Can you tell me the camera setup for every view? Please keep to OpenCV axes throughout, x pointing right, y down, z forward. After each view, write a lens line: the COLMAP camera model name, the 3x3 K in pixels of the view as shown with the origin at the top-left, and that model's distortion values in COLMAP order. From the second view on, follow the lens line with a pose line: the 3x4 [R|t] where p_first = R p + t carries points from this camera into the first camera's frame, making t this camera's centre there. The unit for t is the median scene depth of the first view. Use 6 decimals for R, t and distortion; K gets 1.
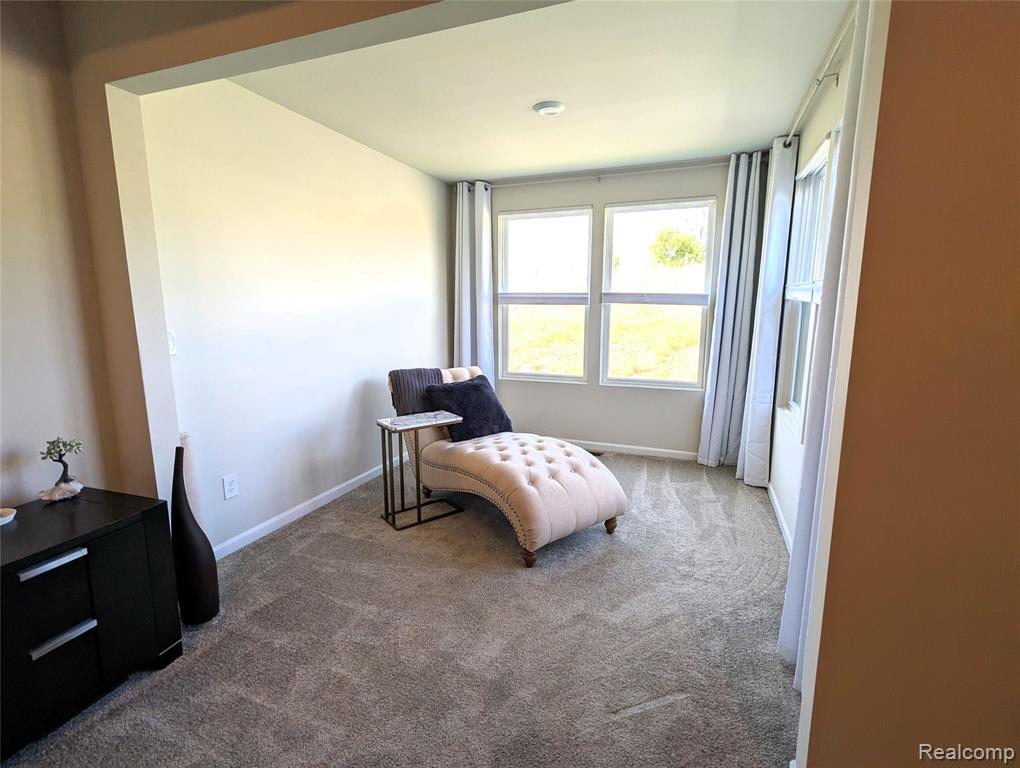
lens RADIAL K [[482.1, 0, 508.0], [0, 482.1, 386.6], [0, 0, 1]] dist [-0.001086, -0.000347]
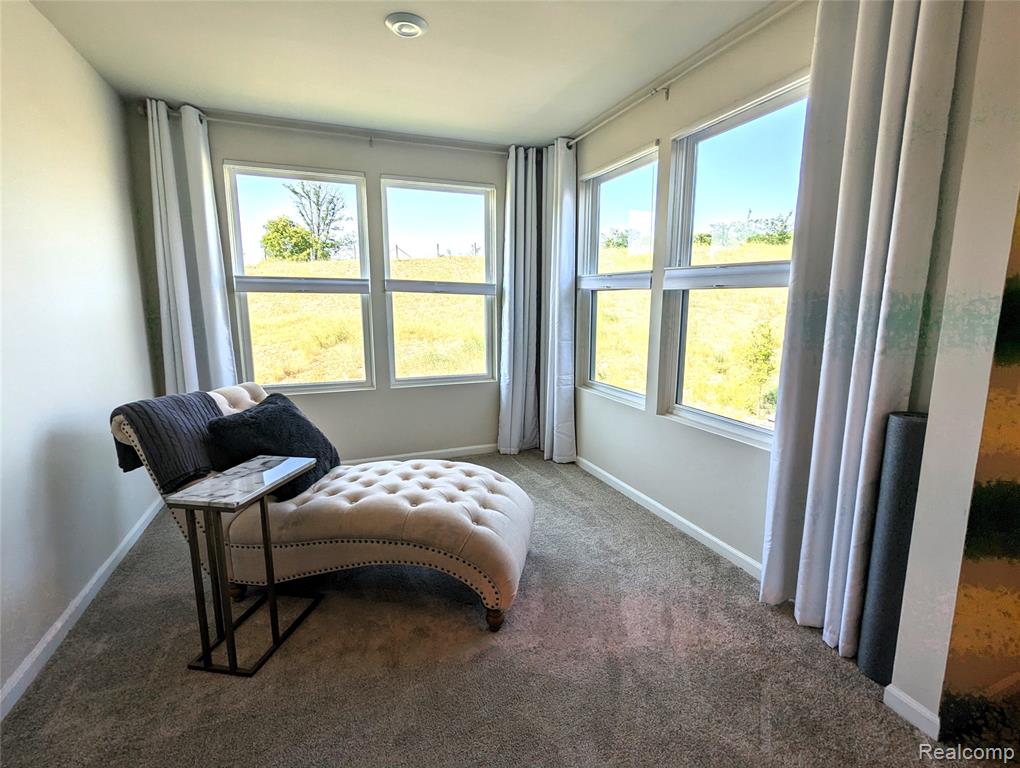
lens RADIAL K [[483.3, 0, 510.0], [0, 483.3, 384.0], [0, 0, 1]] dist [-0.001339, -0.000018]
pose [[0.727746, -0.116085, 0.675952, -0.284232], [0.116282, 0.992187, 0.045203, -0.030595], [-0.675918, 0.045704, 0.735558, 0.281171]]
